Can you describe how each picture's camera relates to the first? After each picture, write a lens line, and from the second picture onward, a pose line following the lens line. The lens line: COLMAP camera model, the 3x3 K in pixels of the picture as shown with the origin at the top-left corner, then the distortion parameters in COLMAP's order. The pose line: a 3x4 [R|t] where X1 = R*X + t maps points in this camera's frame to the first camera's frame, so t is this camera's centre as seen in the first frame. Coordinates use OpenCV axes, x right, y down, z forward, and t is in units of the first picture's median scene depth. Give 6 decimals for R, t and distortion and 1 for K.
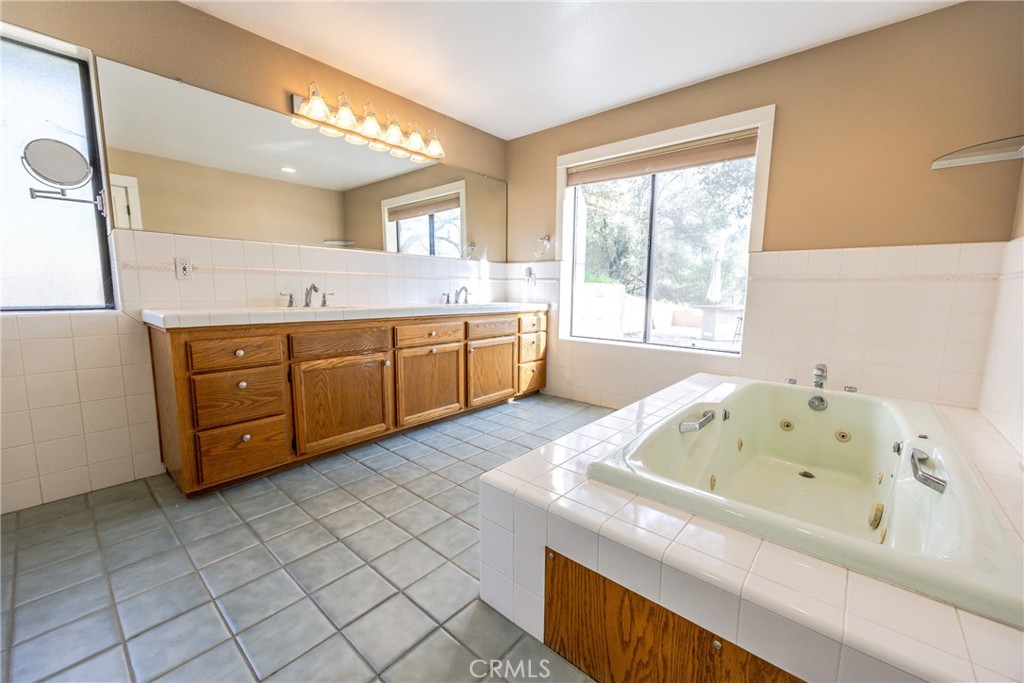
lens RADIAL K [[413.6, 0, 512.0], [0, 413.6, 341.5], [0, 0, 1]] dist [0.001219, 0.000293]
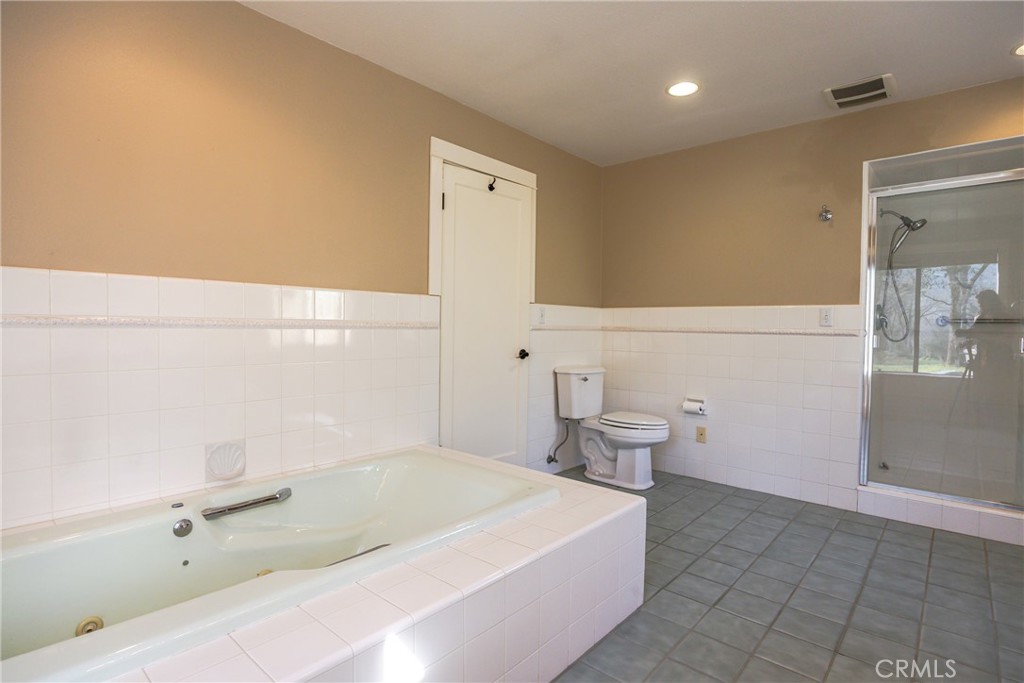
lens RADIAL K [[517.5, 0, 512.0], [0, 517.5, 341.5], [0, 0, 1]] dist [-0.003343, -0.000853]
pose [[-0.999825, -0.013113, 0.013362, 0.307539], [-0.010981, 0.988819, 0.148715, -0.380044], [-0.015162, 0.148542, -0.988790, 2.365472]]
